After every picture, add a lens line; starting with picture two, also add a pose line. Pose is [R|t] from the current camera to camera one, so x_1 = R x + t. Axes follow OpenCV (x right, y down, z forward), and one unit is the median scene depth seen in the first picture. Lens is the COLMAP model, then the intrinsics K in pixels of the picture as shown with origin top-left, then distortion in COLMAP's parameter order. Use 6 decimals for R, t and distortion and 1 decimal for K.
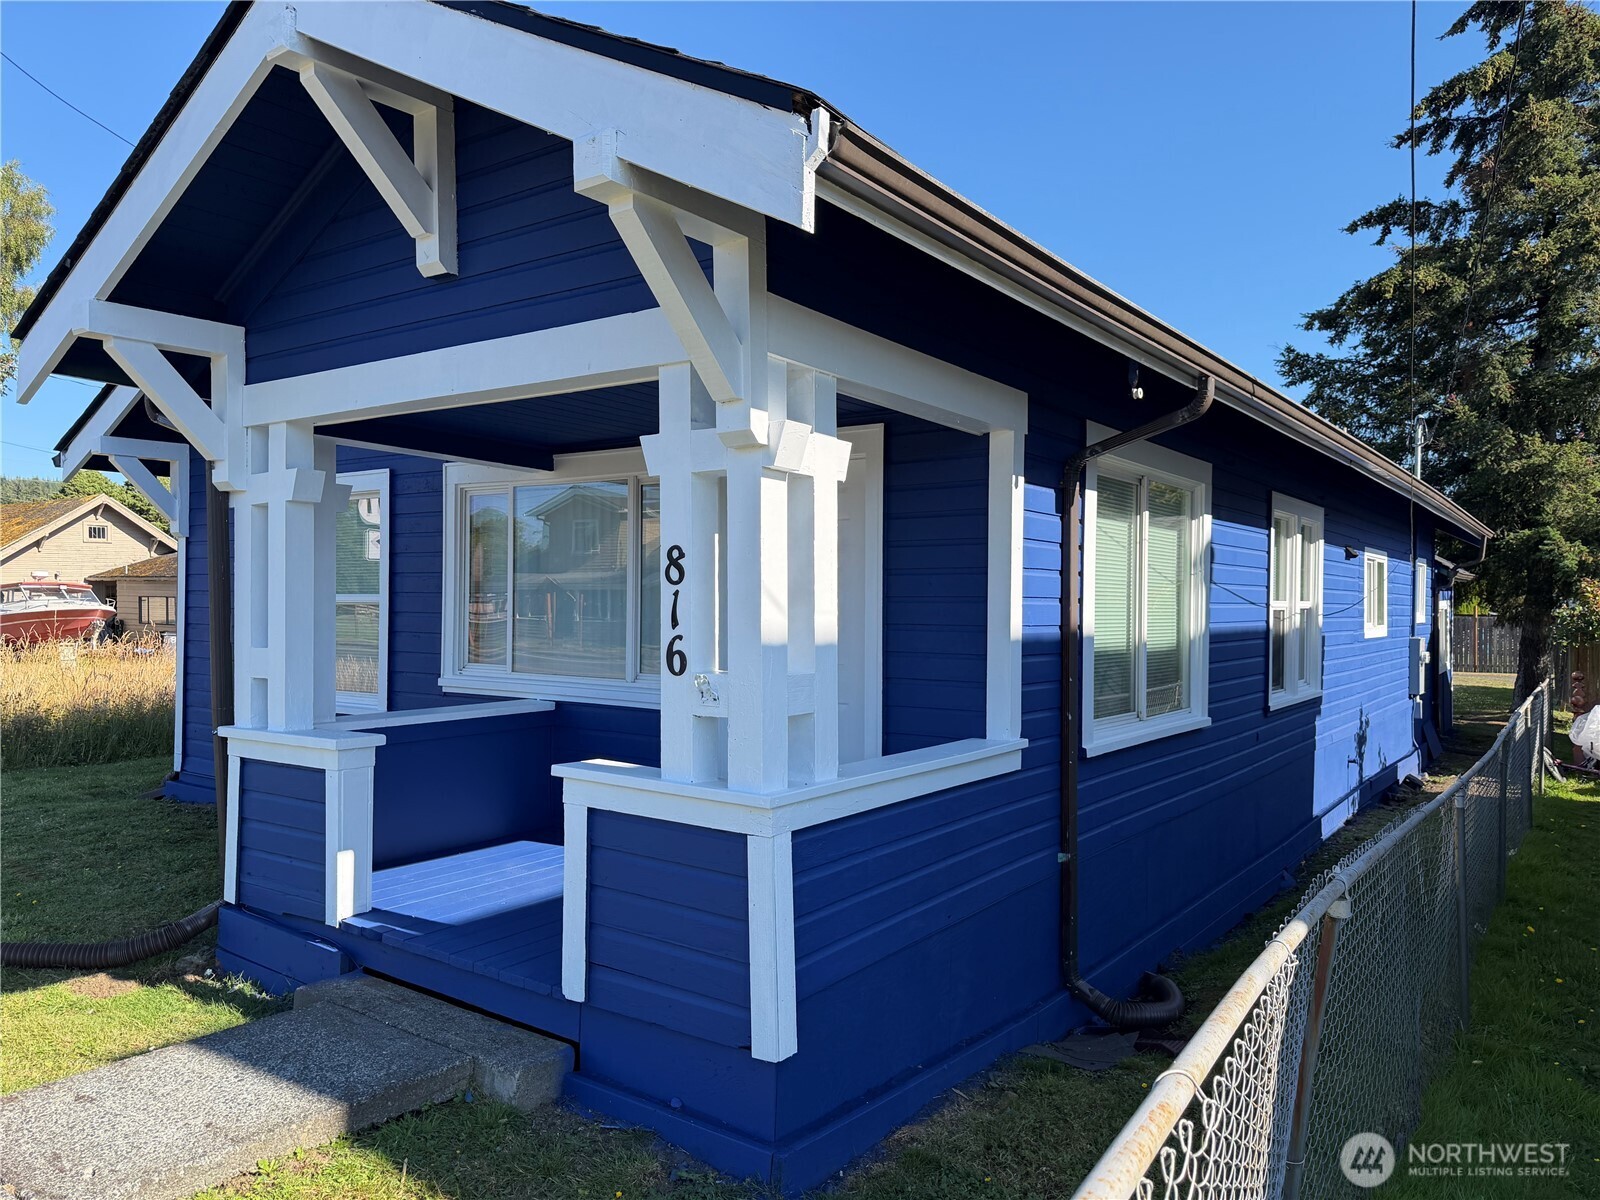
lens RADIAL K [[1125.1, 0, 800.0], [0, 1125.1, 600.0], [0, 0, 1]] dist [0.099344, -0.161693]
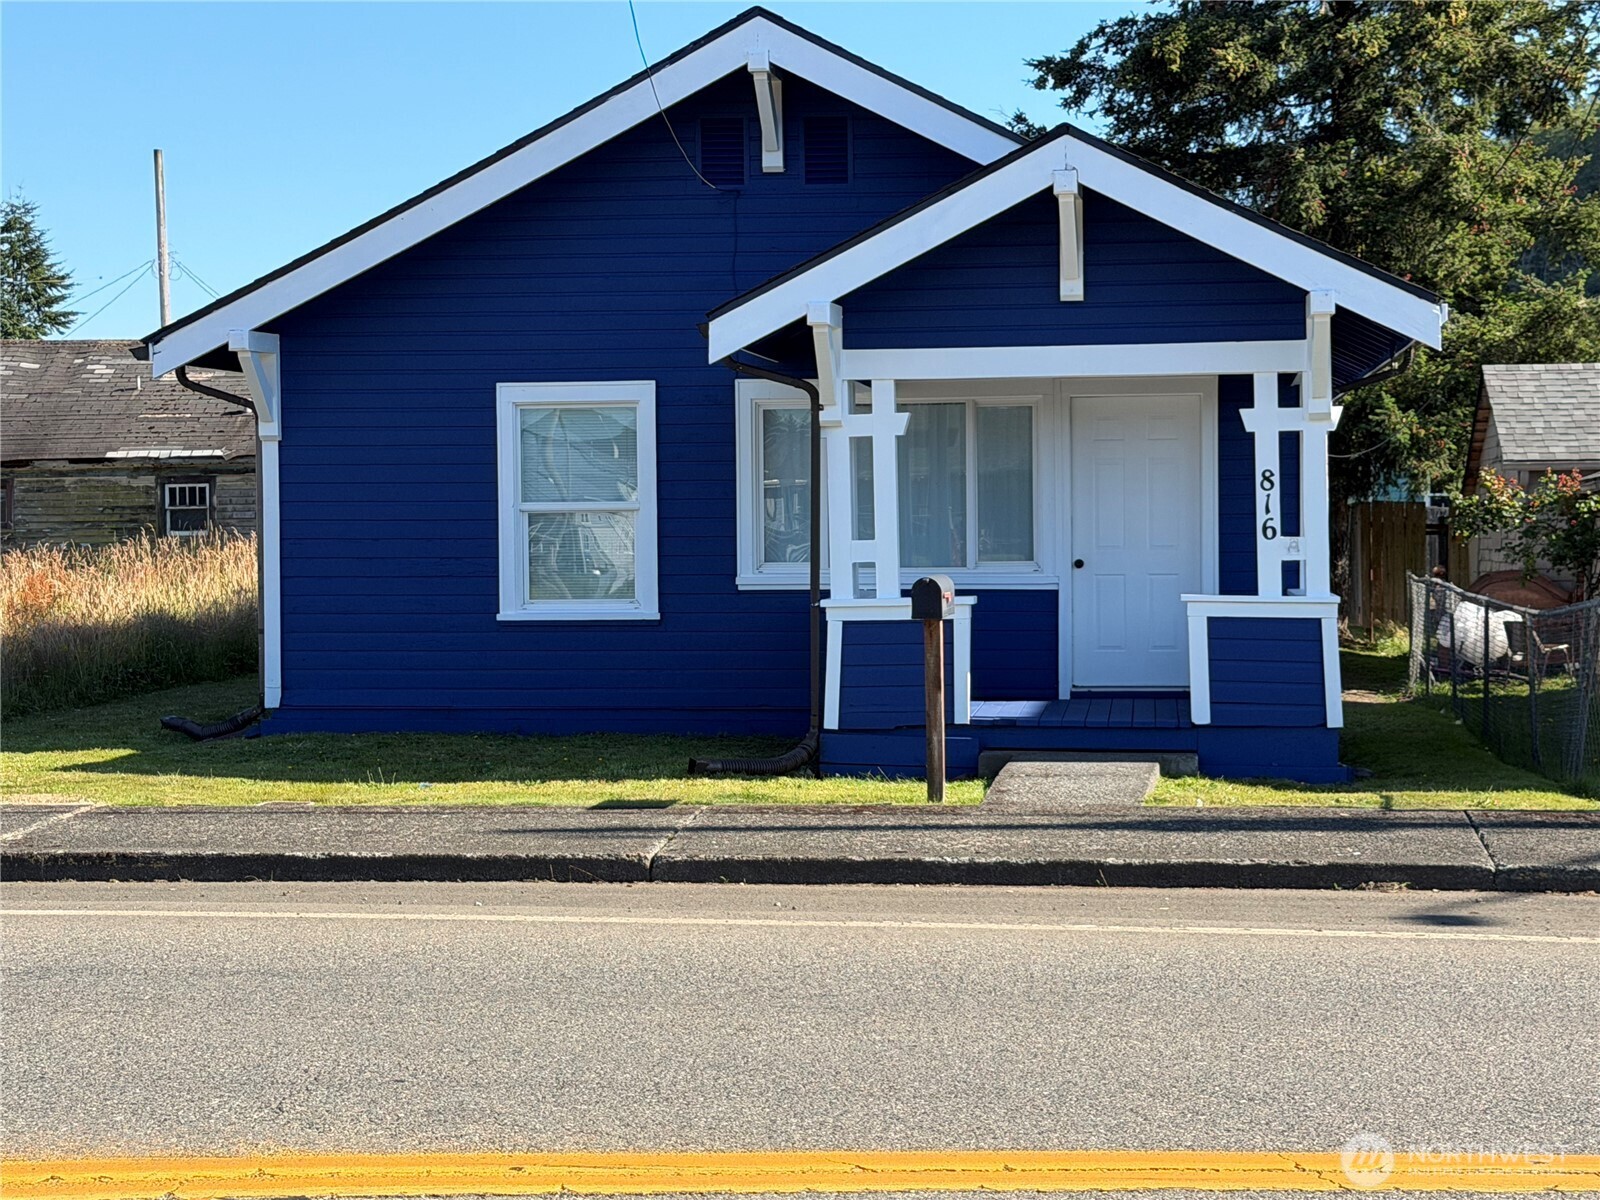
lens RADIAL K [[2842.9, 0, 800.0], [0, 2842.9, 600.0], [0, 0, 1]] dist [0.017469, 0.146482]
pose [[0.889742, -0.036088, 0.455035, -0.619283], [0.019369, 0.998957, 0.041353, -0.008969], [-0.456053, -0.027980, 0.889513, -0.595862]]
